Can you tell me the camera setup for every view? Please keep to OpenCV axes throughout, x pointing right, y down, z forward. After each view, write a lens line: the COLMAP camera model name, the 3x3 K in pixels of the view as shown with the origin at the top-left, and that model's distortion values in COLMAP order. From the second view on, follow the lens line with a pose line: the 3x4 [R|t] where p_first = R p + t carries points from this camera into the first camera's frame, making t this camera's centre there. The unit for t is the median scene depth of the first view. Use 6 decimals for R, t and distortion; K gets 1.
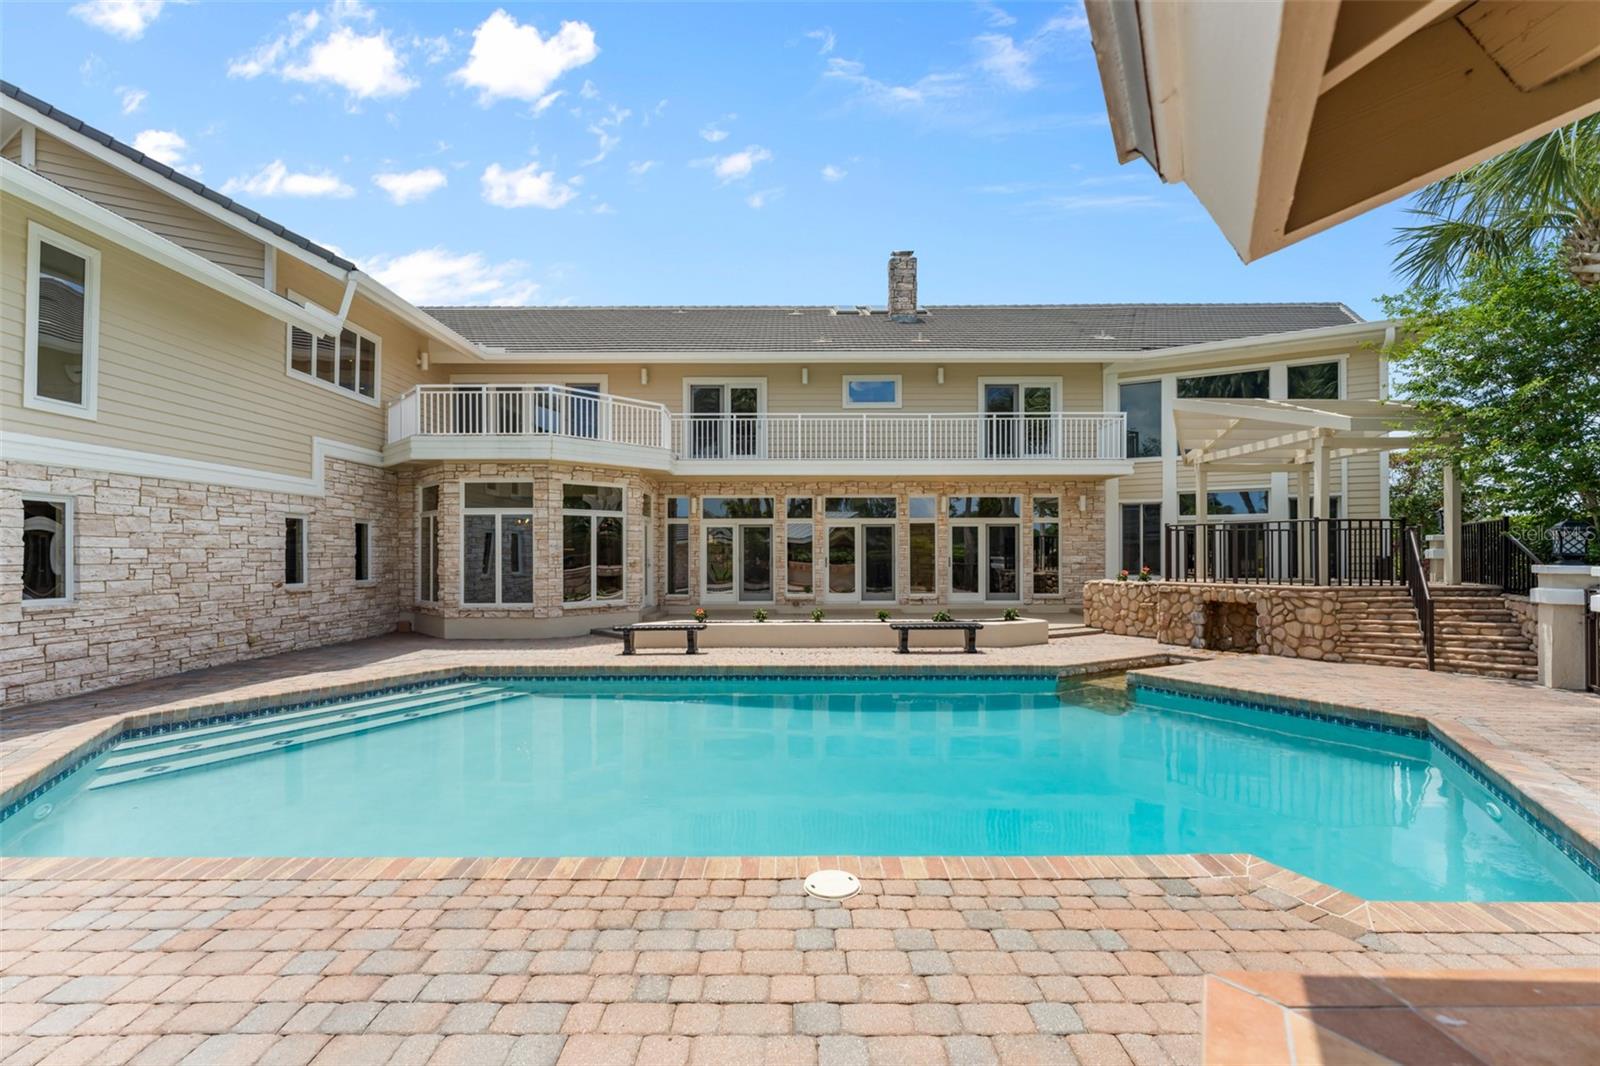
lens RADIAL K [[718.8, 0, 793.9], [0, 718.8, 542.0], [0, 0, 1]] dist [-0.000103, 0.000194]
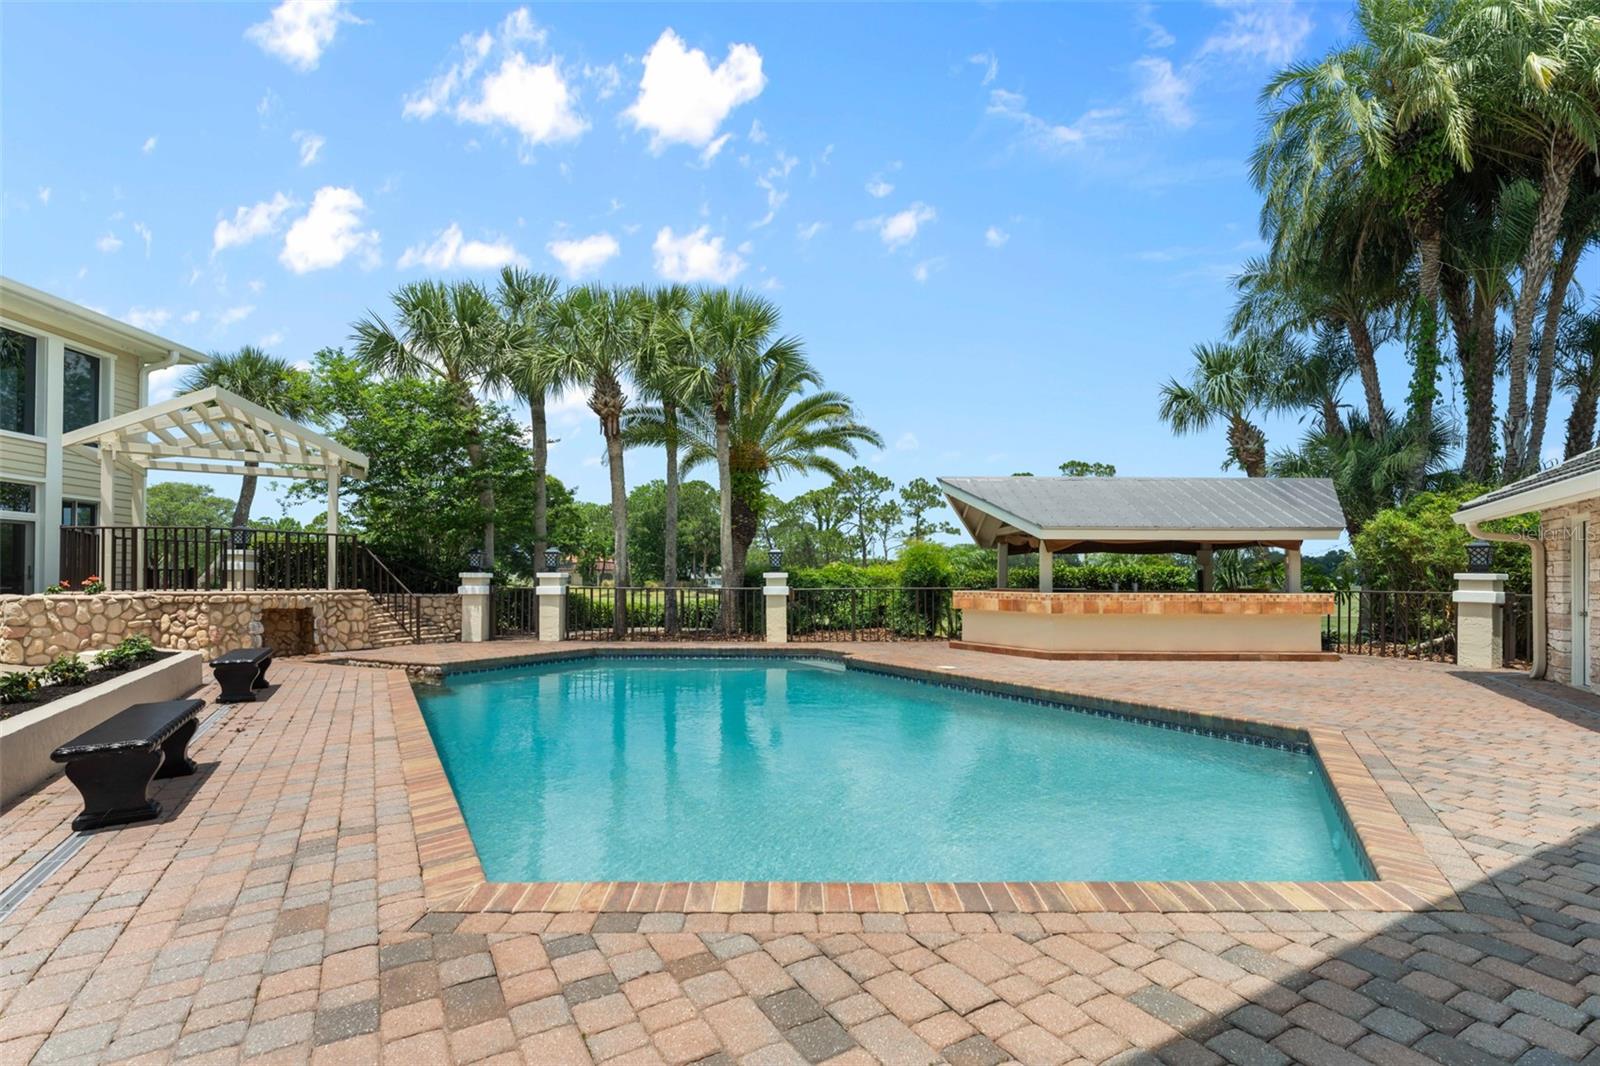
lens RADIAL K [[741.7, 0, 800.0], [0, 741.7, 533.0], [0, 0, 1]] dist [0.001131, -0.000422]
pose [[-0.503447, 0.059093, 0.862003, -0.527727], [-0.015520, 0.996879, -0.077403, 0.035467], [-0.863886, -0.052347, -0.500959, 0.692488]]
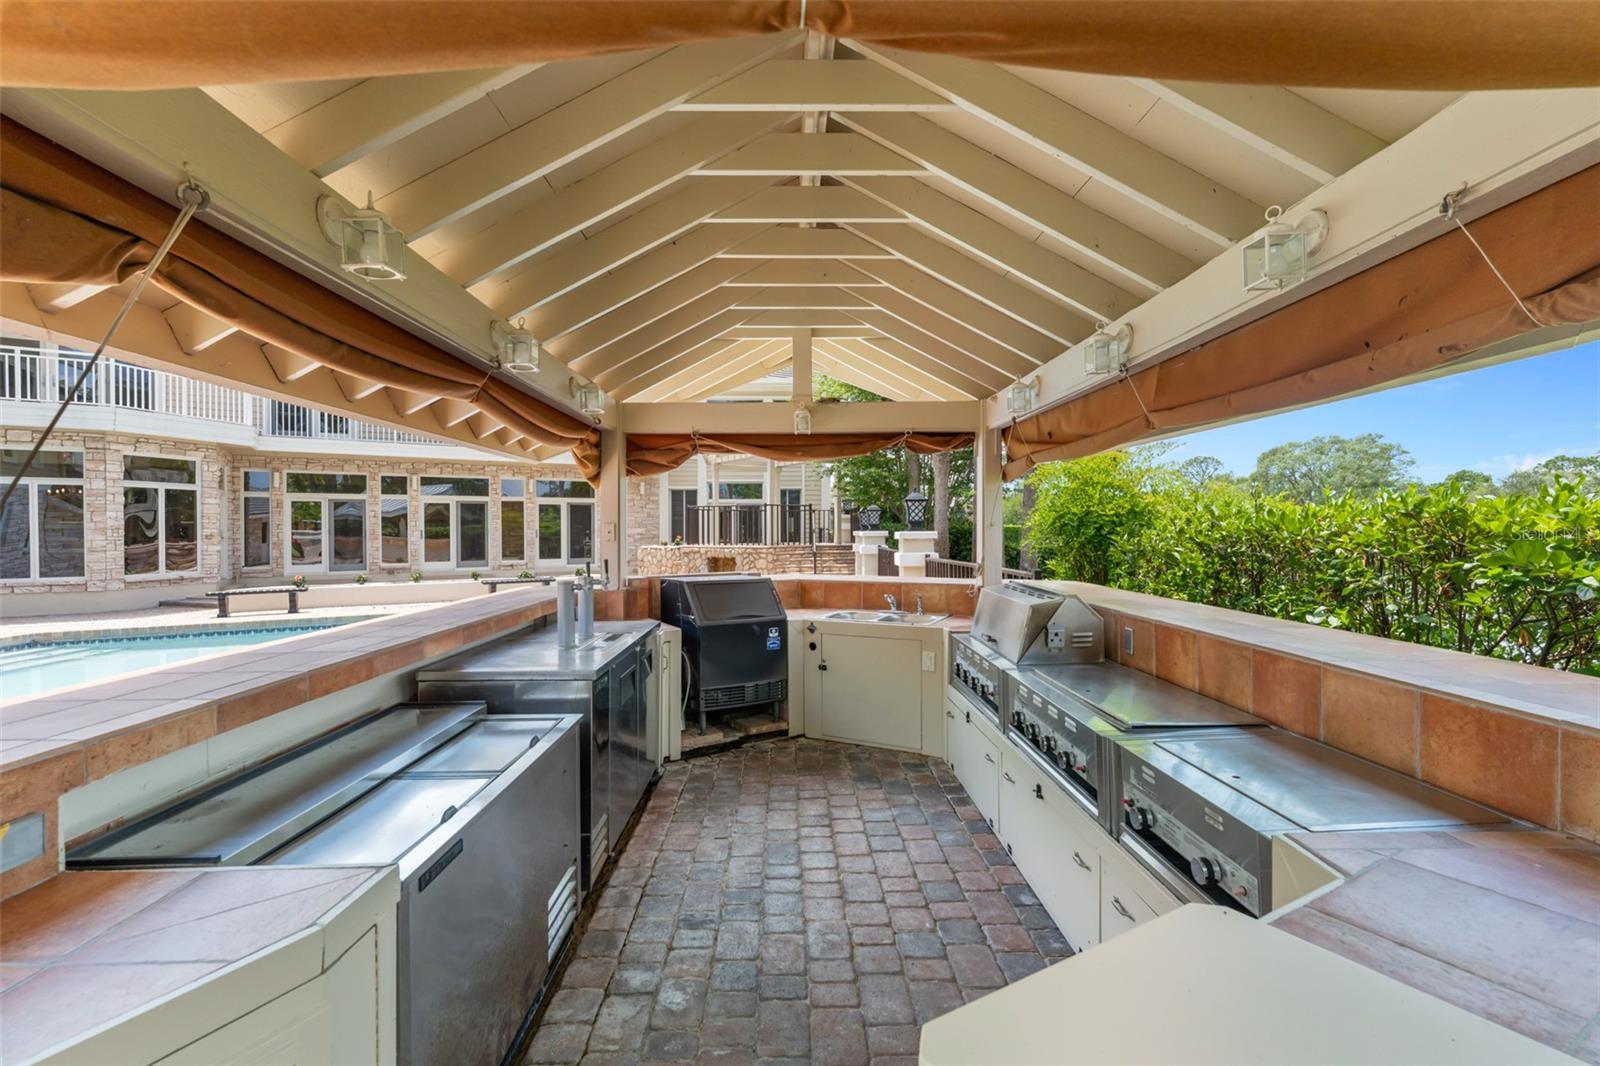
lens RADIAL K [[718.8, 0, 793.9], [0, 718.8, 542.0], [0, 0, 1]] dist [-0.000103, 0.000194]
pose [[0.862487, -0.010238, 0.505976, -0.025505], [-0.006693, 0.999477, 0.031634, 0.000880], [-0.506035, -0.030670, 0.861967, -0.299535]]
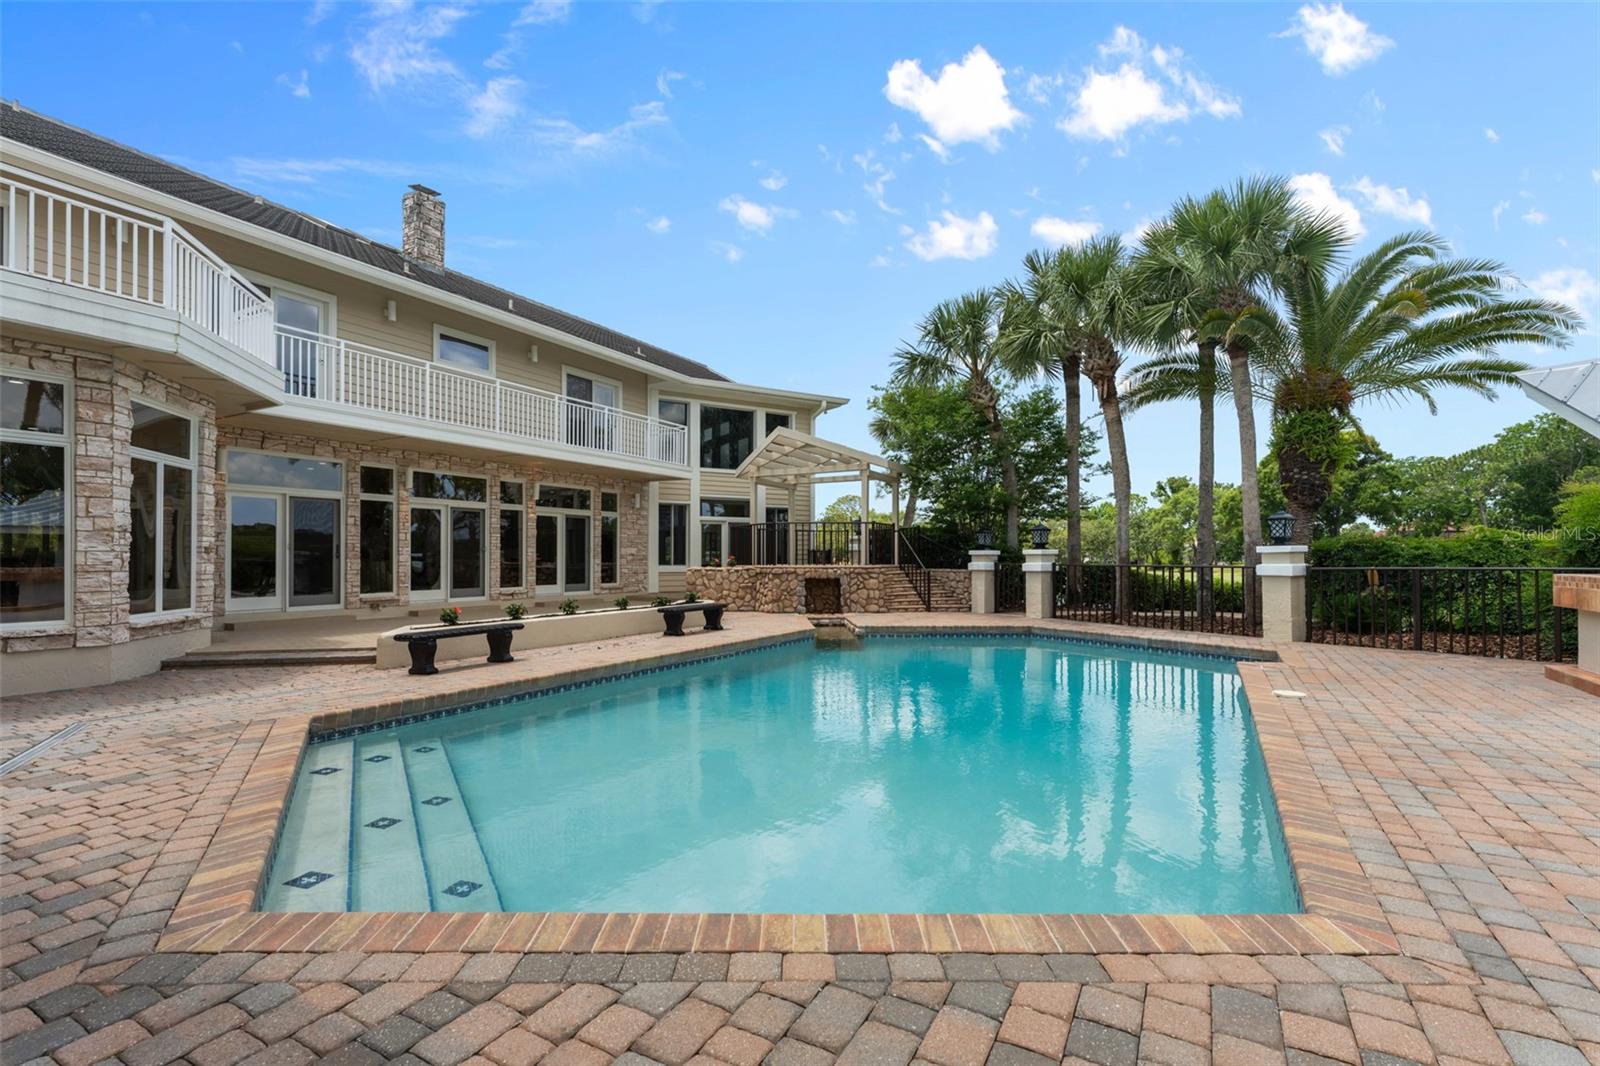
lens RADIAL K [[725.7, 0, 791.0], [0, 725.7, 554.1], [0, 0, 1]] dist [-0.001276, -0.000354]
pose [[0.490072, 0.006563, 0.871657, -0.513971], [-0.015444, 0.999880, 0.001155, 0.026745], [-0.871545, -0.014028, 0.490115, 0.270925]]
